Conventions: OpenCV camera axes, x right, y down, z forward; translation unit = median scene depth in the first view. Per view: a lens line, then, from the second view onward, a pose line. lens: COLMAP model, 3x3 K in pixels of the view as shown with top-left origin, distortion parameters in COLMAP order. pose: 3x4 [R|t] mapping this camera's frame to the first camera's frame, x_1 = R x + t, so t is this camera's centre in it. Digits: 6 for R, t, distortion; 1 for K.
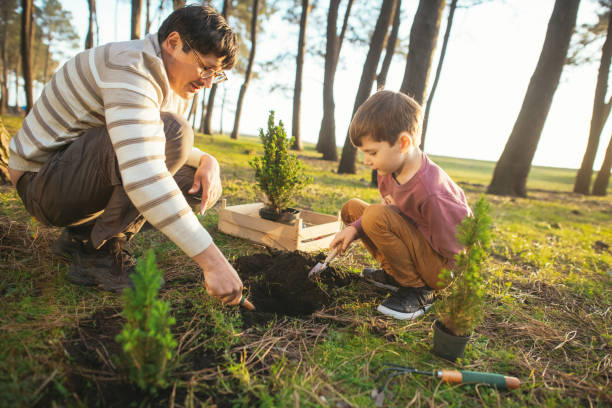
lens RADIAL K [[430.0, 0, 306.9], [0, 430.0, 213.6], [0, 0, 1]] dist [-0.030670, -0.002722]
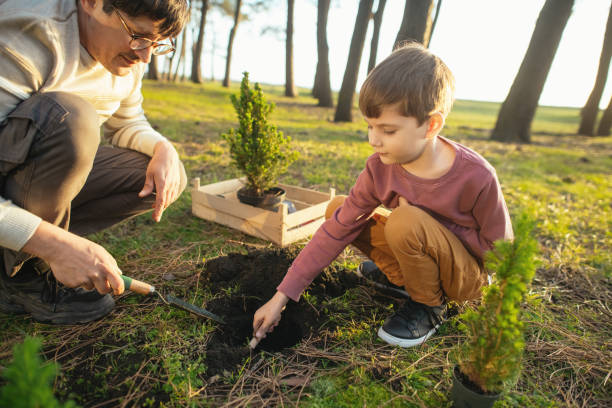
lens RADIAL K [[430.0, 0, 306.9], [0, 430.0, 213.6], [0, 0, 1]] dist [-0.030670, -0.002722]
pose [[0.999442, -0.033375, 0.001217, 0.019796], [0.032970, 0.991804, 0.123445, -0.053626], [-0.005327, -0.123336, 0.992351, 0.122603]]
